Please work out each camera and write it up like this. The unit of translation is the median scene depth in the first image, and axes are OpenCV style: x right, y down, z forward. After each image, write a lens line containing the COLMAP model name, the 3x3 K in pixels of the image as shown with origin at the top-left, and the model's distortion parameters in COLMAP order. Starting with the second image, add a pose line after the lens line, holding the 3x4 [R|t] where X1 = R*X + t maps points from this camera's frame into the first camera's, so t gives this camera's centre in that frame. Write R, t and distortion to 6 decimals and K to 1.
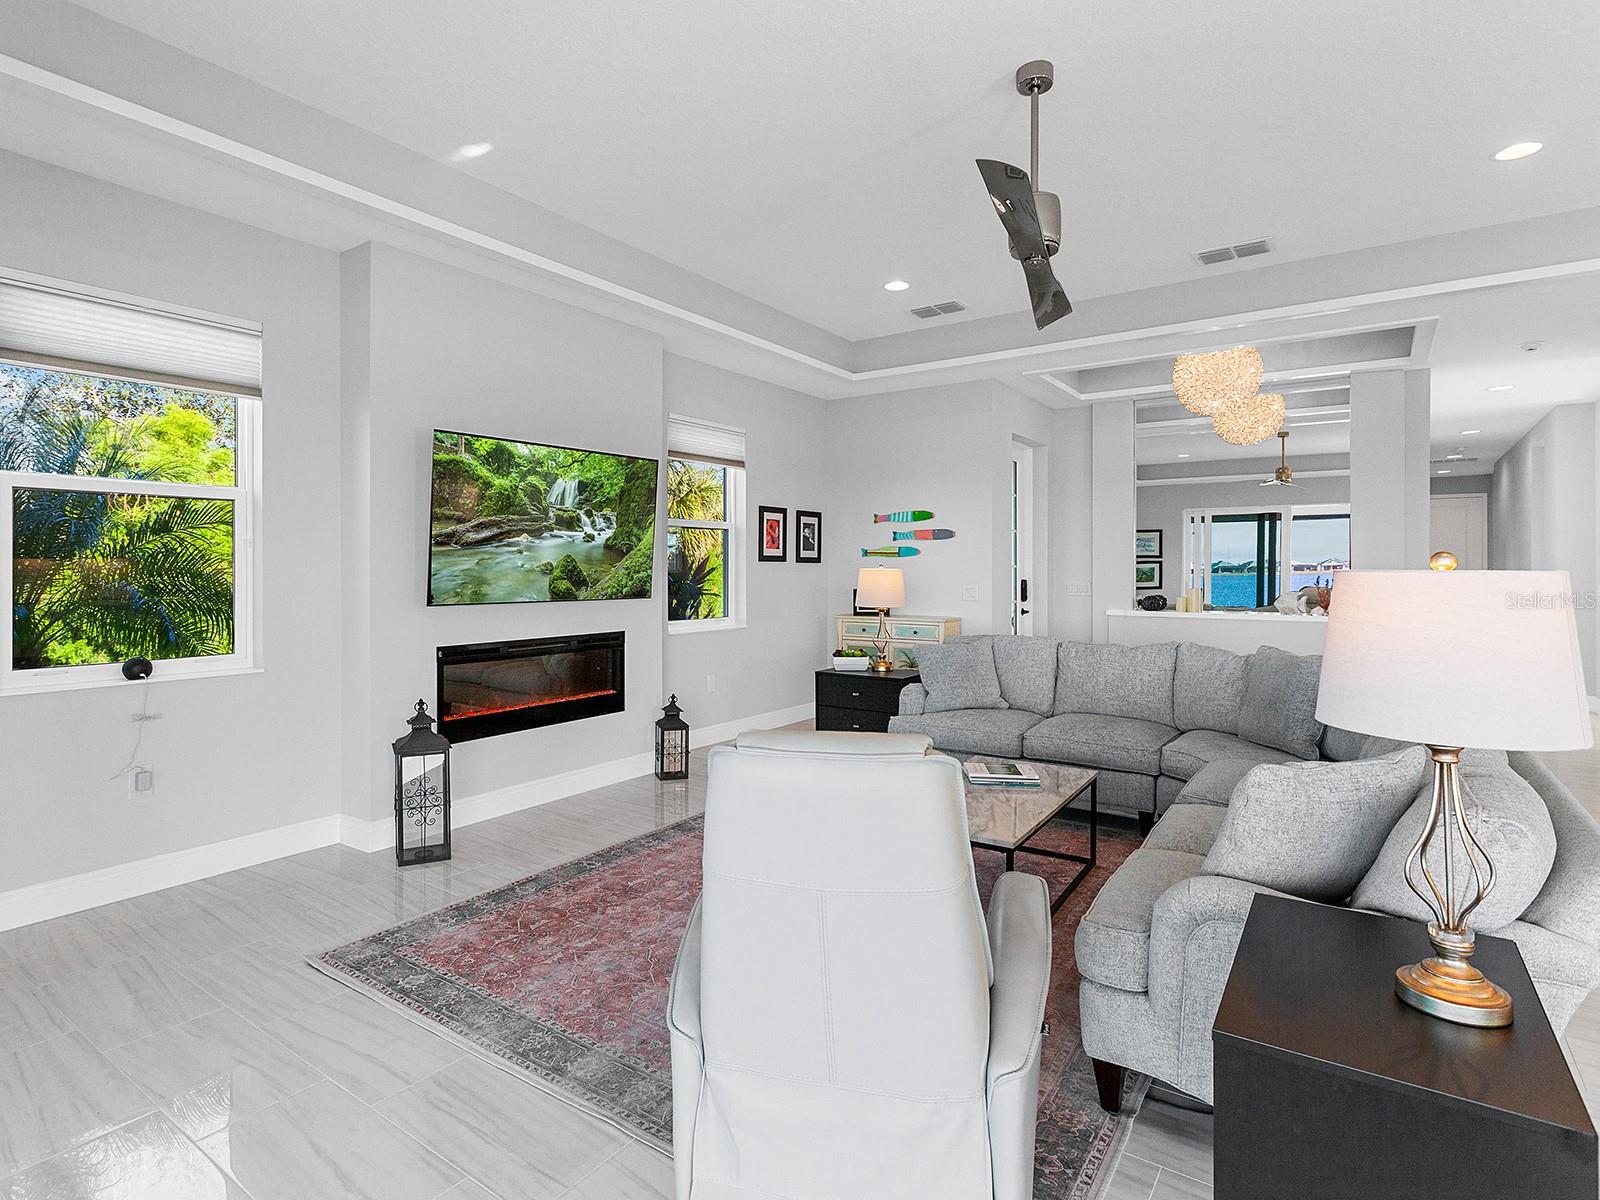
lens RADIAL K [[837.9, 0, 785.1], [0, 837.9, 578.5], [0, 0, 1]] dist [0.001187, 0.002361]
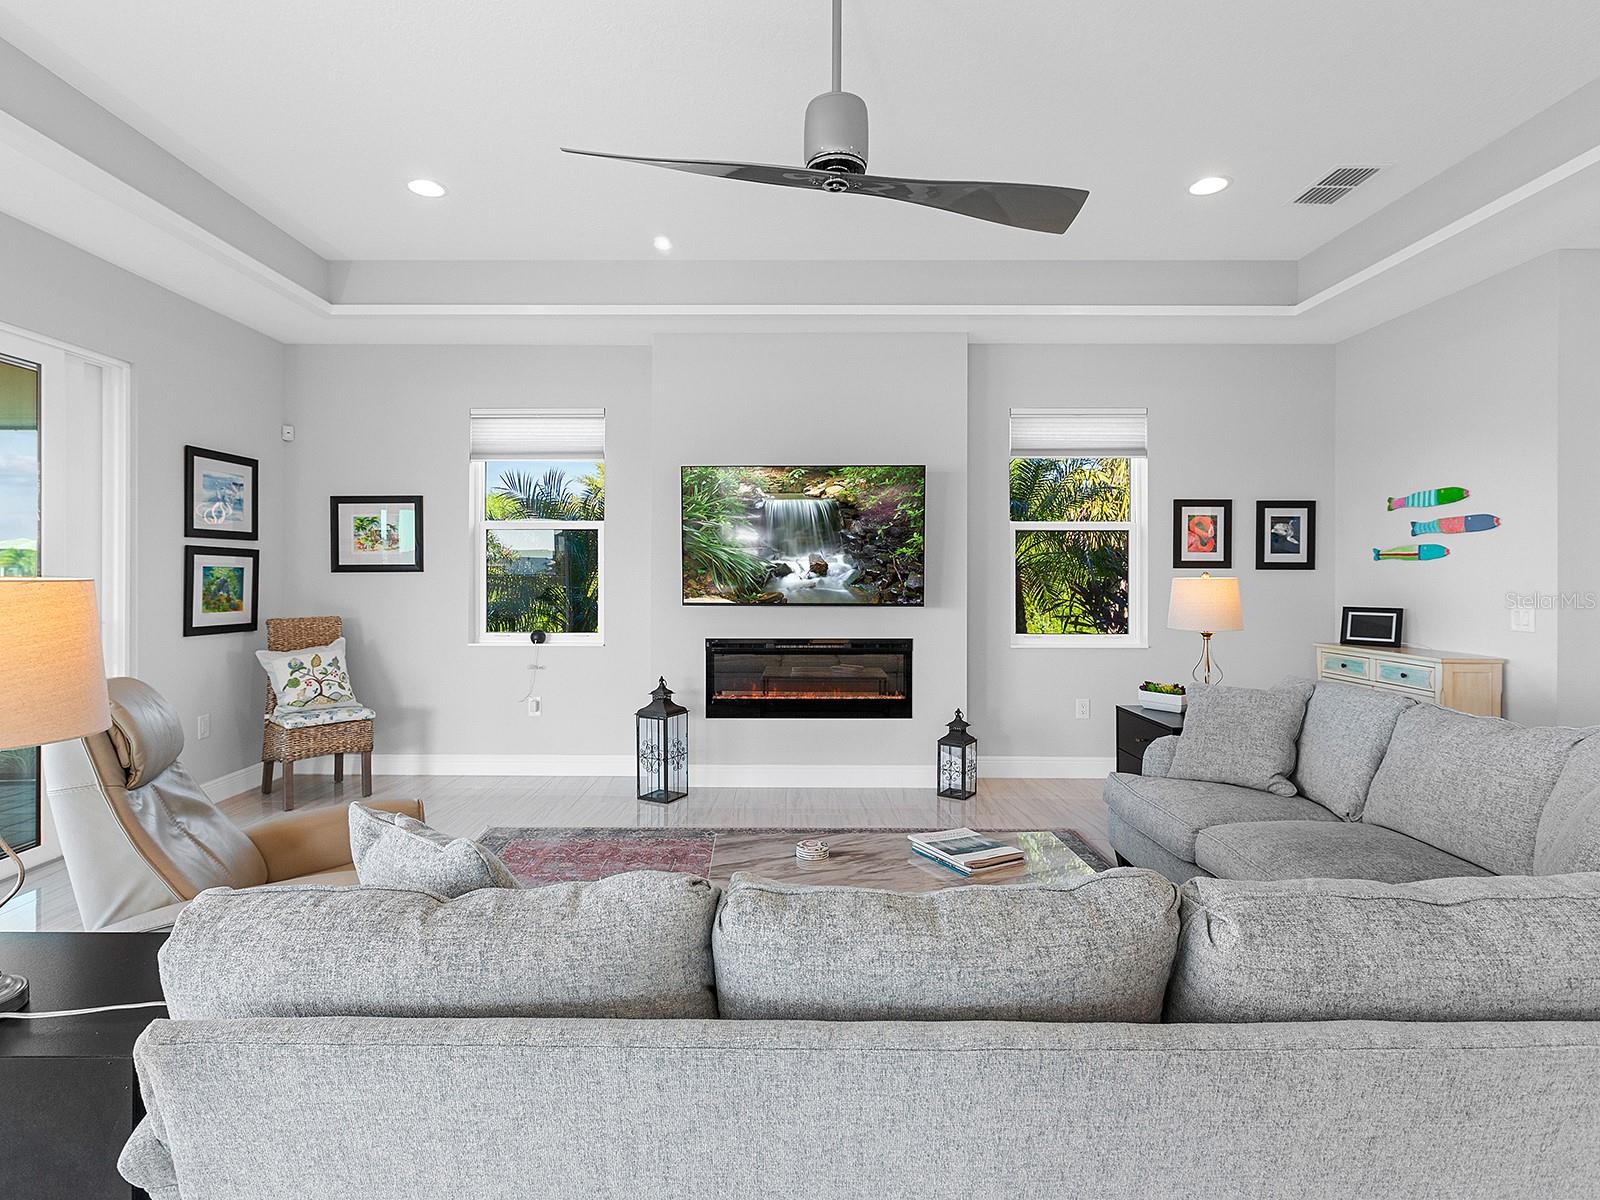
lens RADIAL K [[837.9, 0, 787.7], [0, 837.9, 577.1], [0, 0, 1]] dist [0.001187, 0.002361]
pose [[0.571120, 0.002525, -0.820863, 0.429932], [-0.011599, 0.999920, -0.004994, -0.003719], [0.820785, 0.012373, 0.571104, 0.238273]]
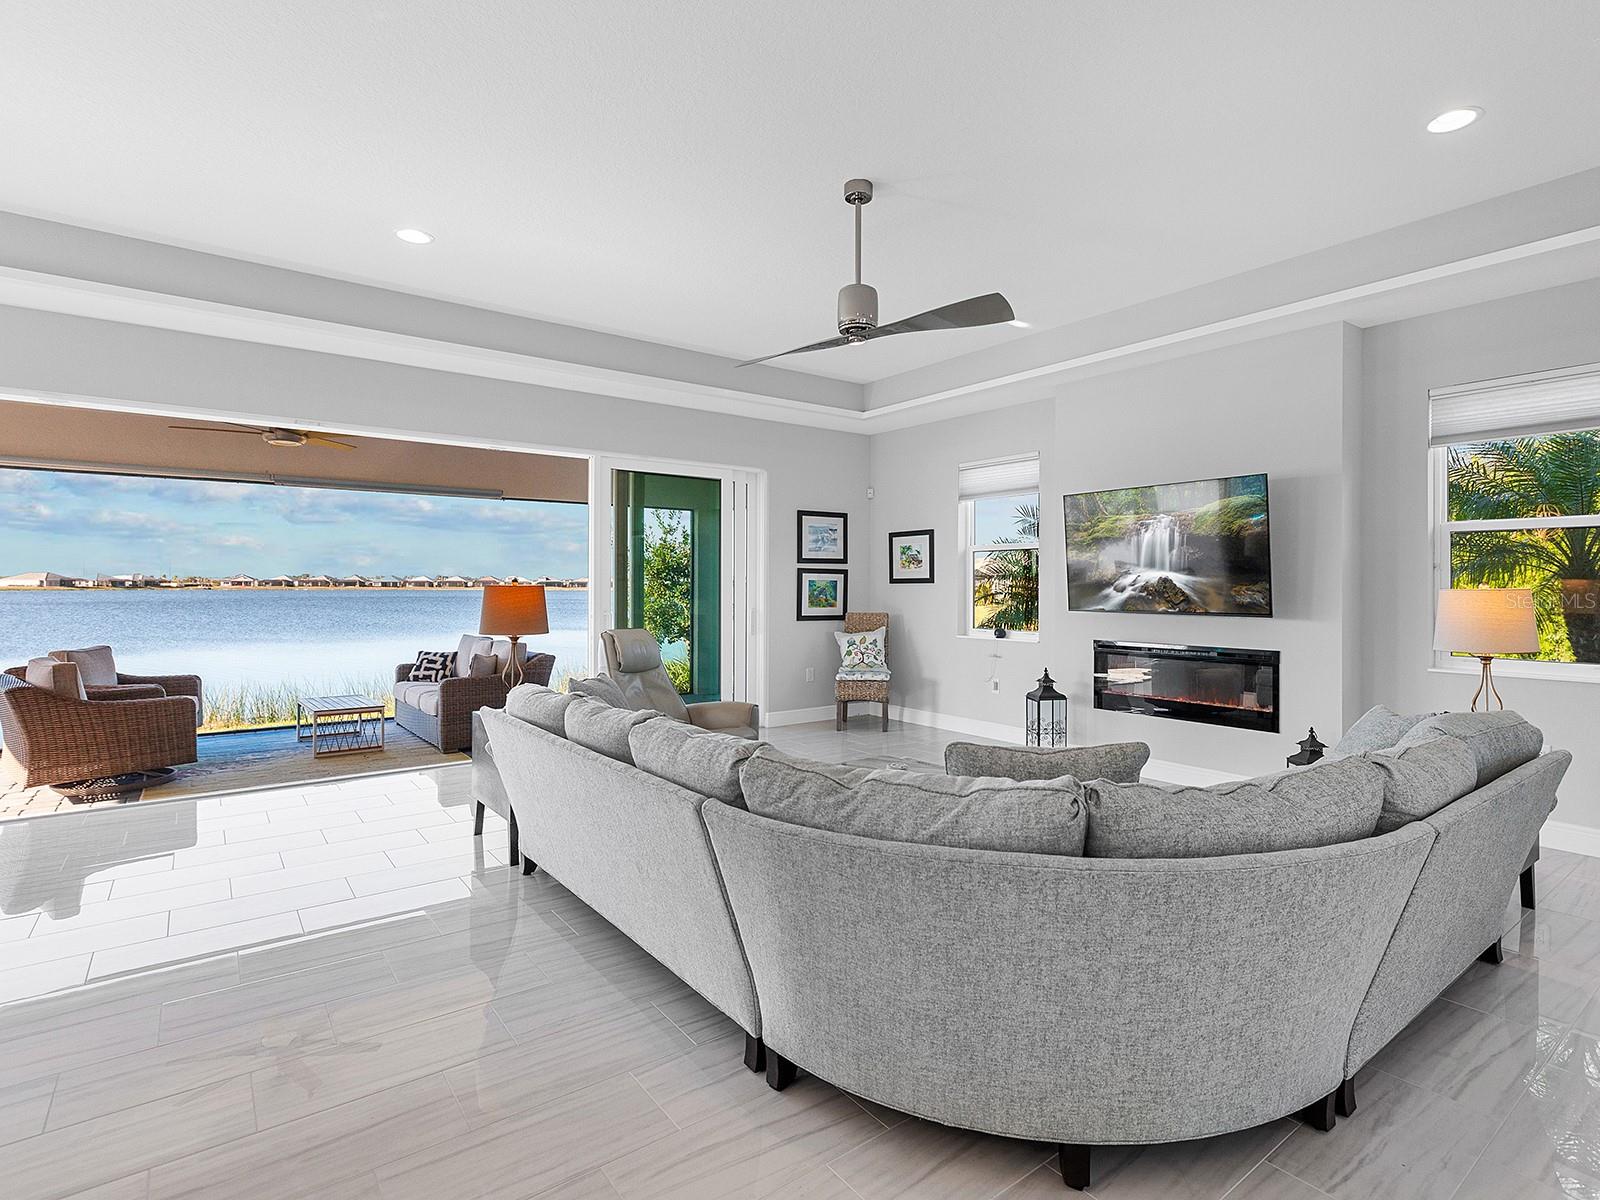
lens RADIAL K [[837.9, 0, 818.2], [0, 837.9, 579.1], [0, 0, 1]] dist [0.001187, 0.002361]
pose [[-0.309390, -0.008026, -0.950902, 0.702356], [-0.013887, 0.999896, -0.003921, -0.007579], [0.950834, 0.011992, -0.309469, 0.618884]]
